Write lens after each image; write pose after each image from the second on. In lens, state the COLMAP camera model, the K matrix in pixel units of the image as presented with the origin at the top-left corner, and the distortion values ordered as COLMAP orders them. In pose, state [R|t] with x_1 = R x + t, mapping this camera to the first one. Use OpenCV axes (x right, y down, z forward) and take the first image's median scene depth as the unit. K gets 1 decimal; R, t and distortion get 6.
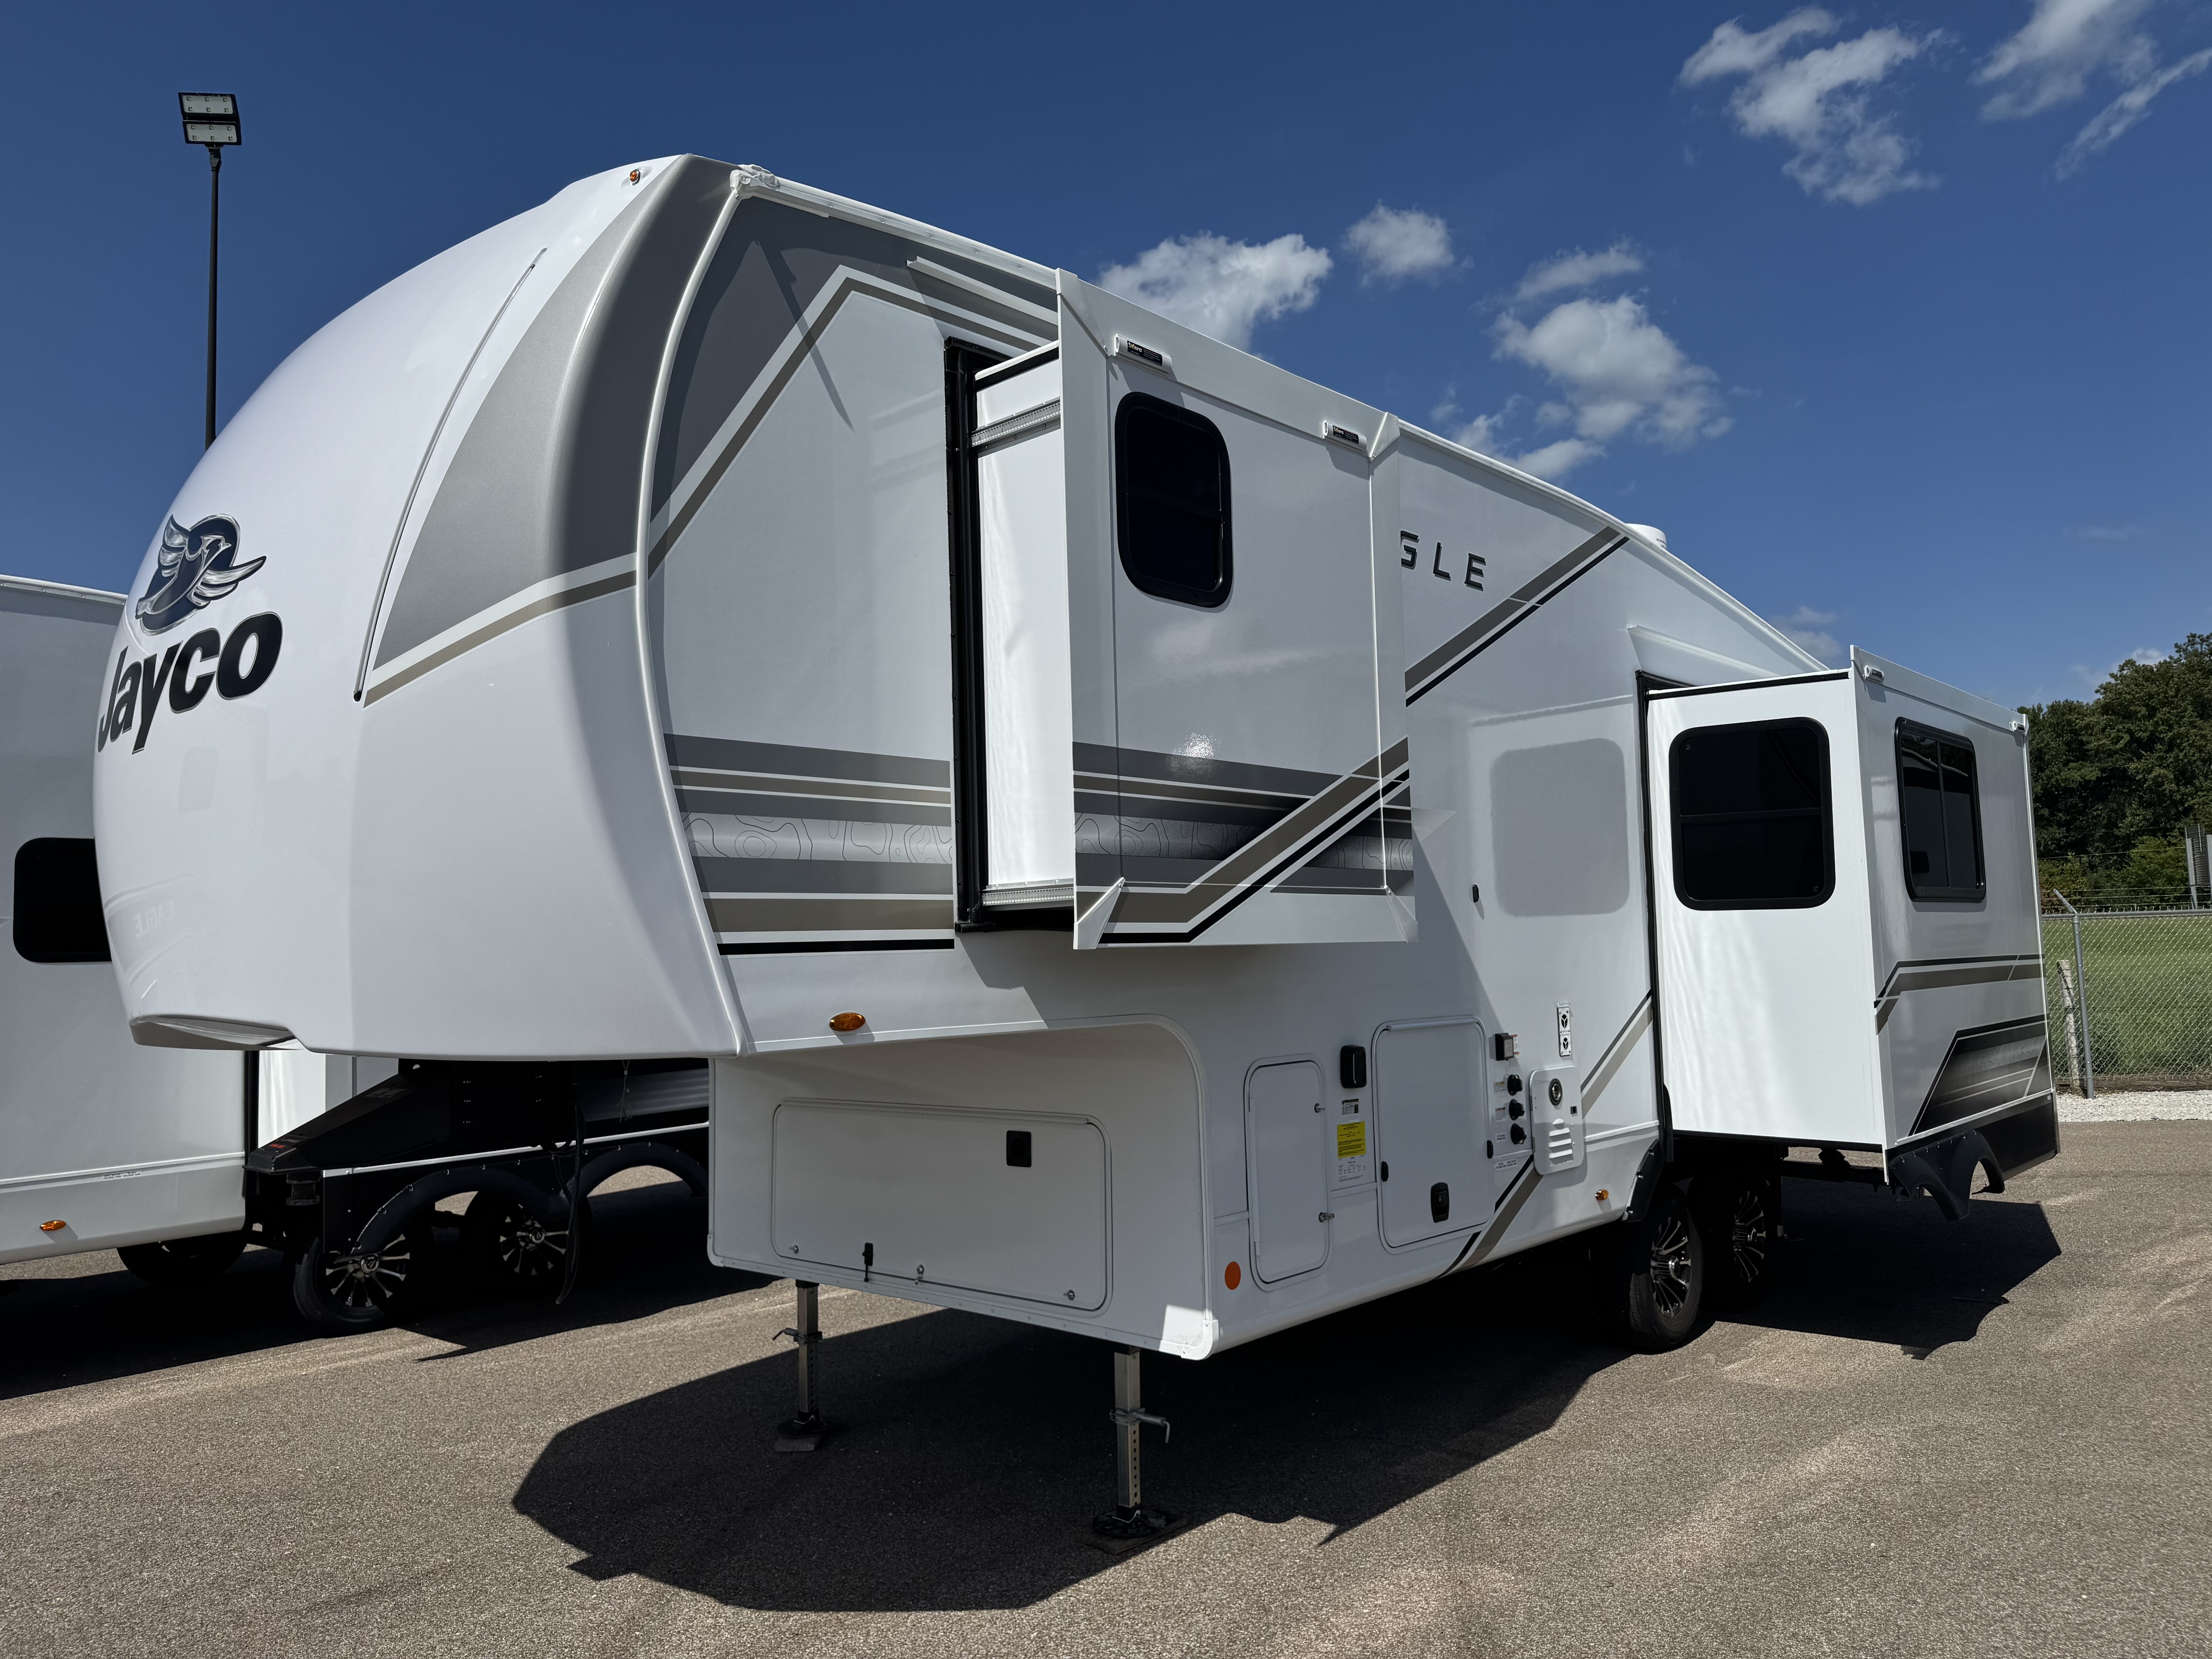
lens RADIAL K [[1556.2, 0, 1102.6], [0, 1556.2, 830.5], [0, 0, 1]] dist [0.010635, -0.028334]
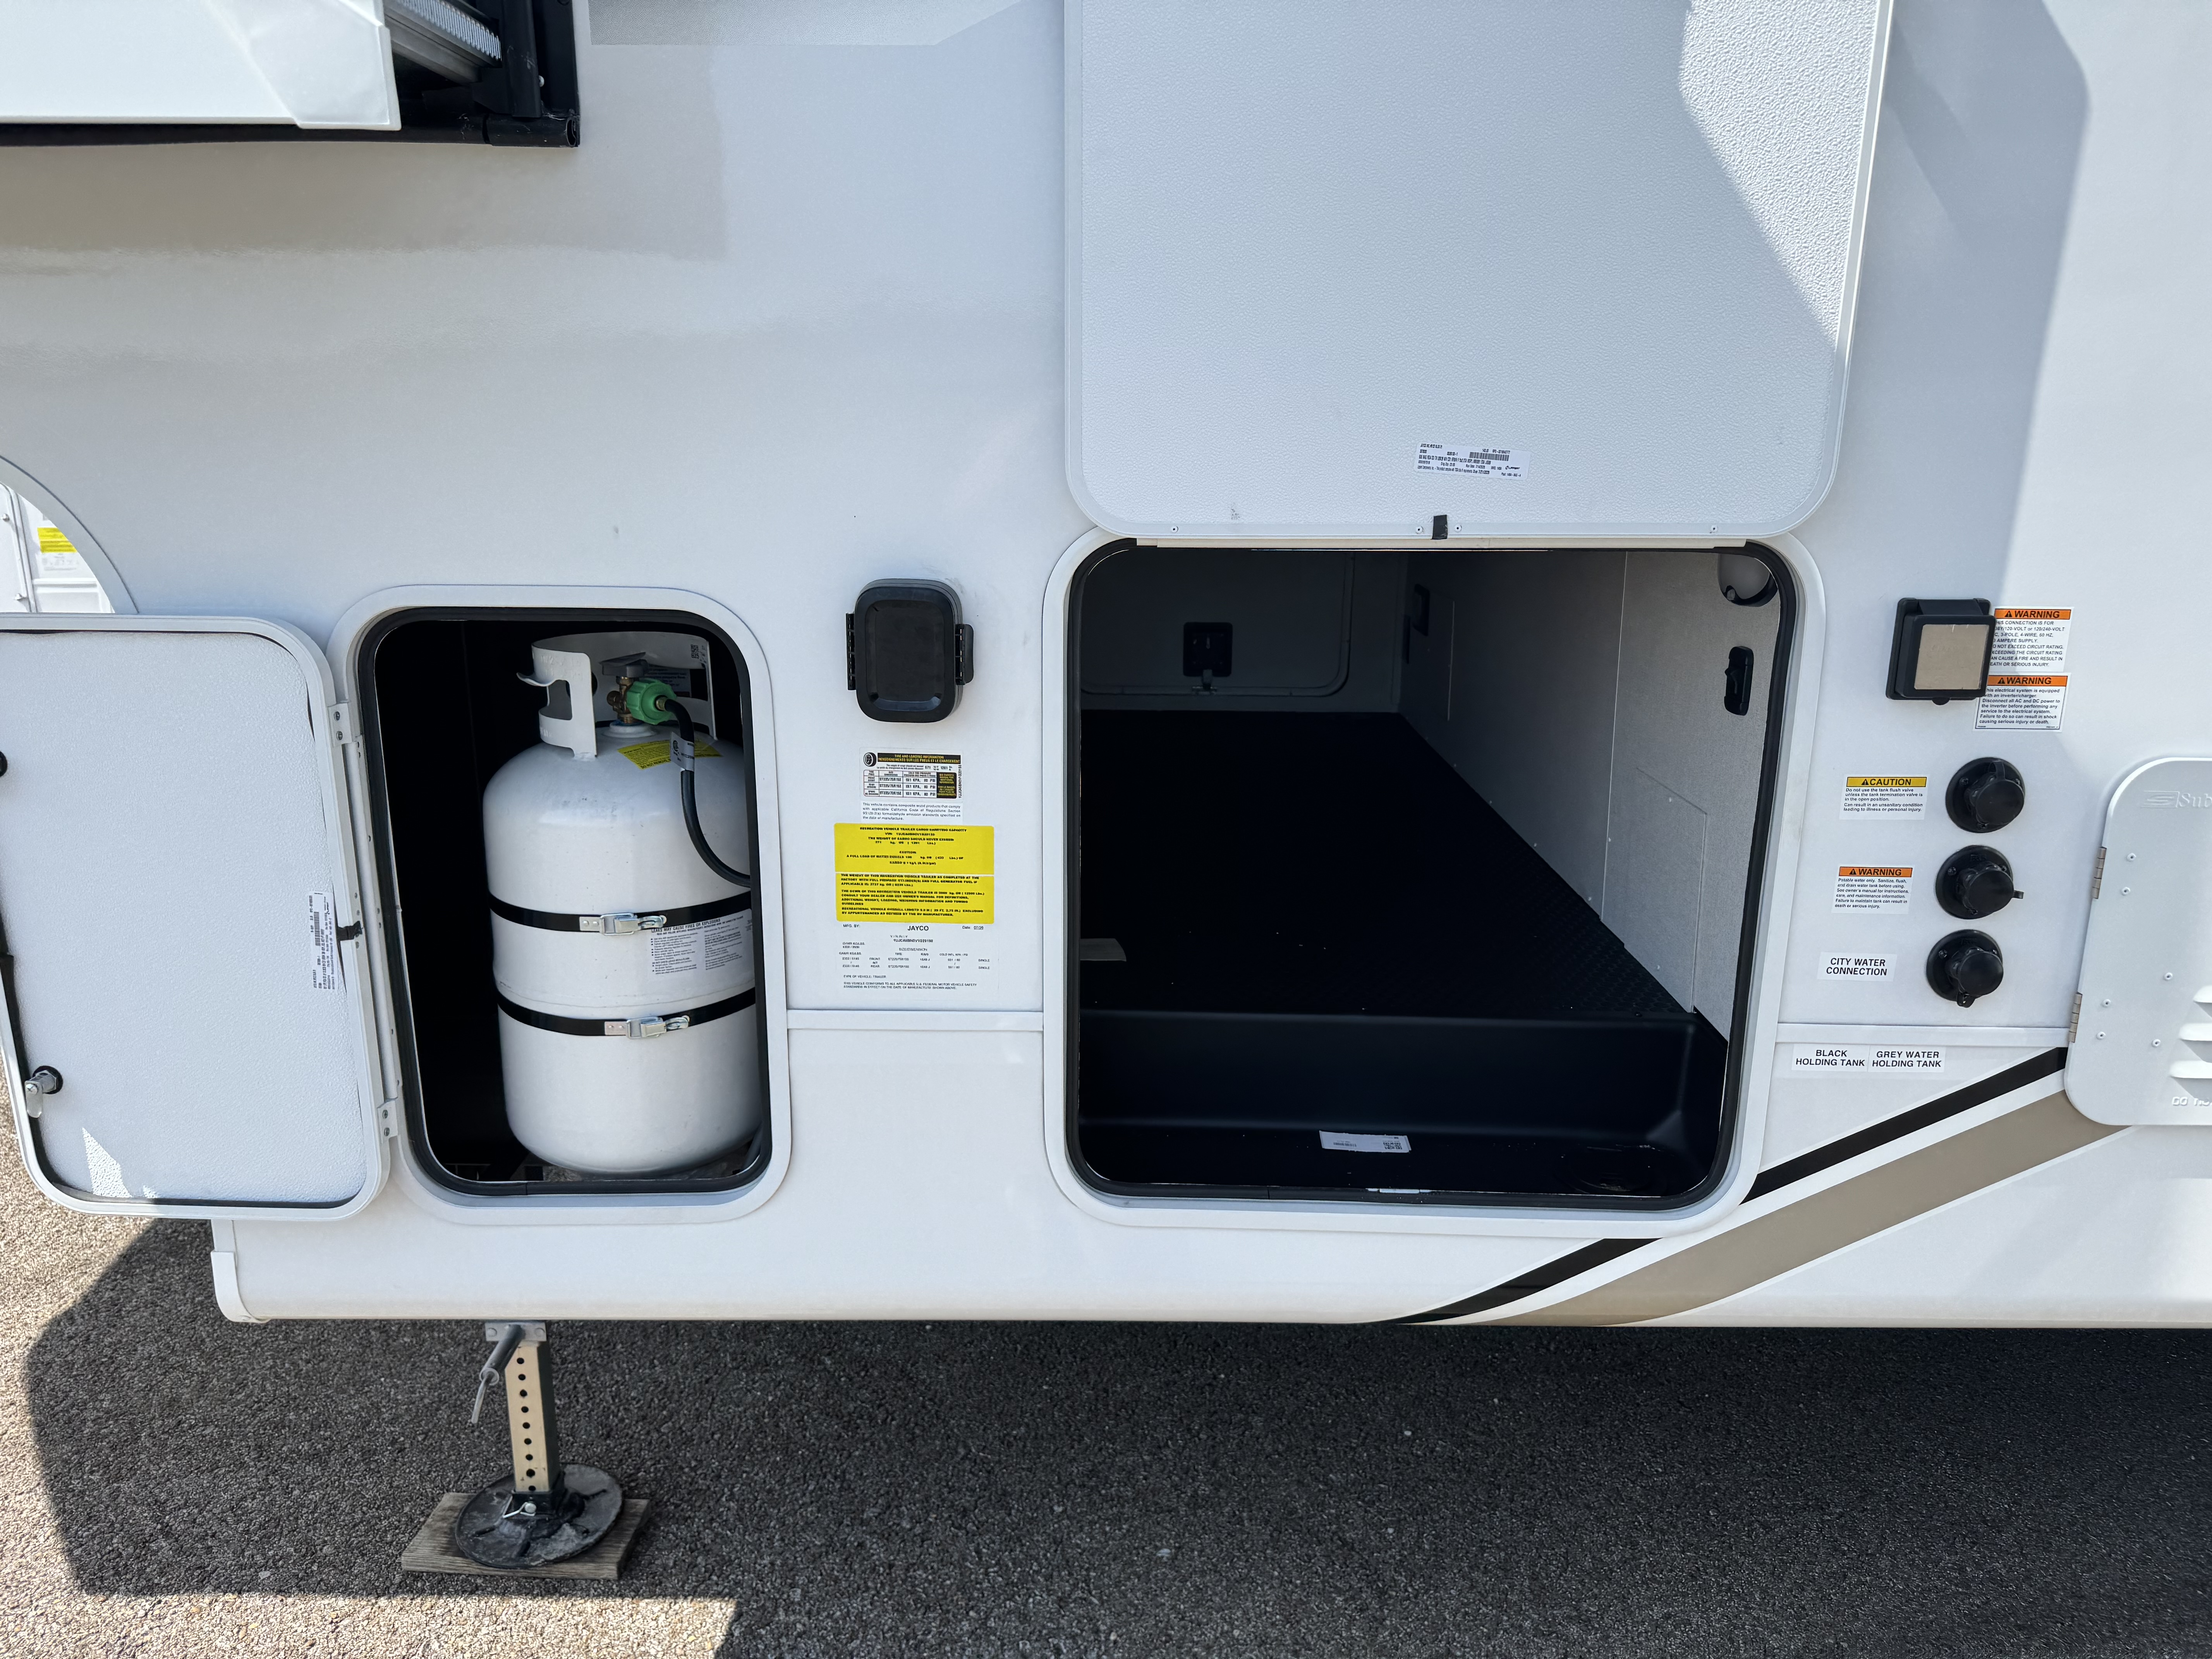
lens RADIAL K [[1556.2, 0, 1102.1], [0, 1556.2, 827.8], [0, 0, 1]] dist [0.010635, -0.028334]
pose [[0.667936, 0.215994, -0.712185, 0.355504], [0.040438, 0.945010, 0.324532, 0.076117], [0.743119, -0.245566, 0.622472, 0.722968]]
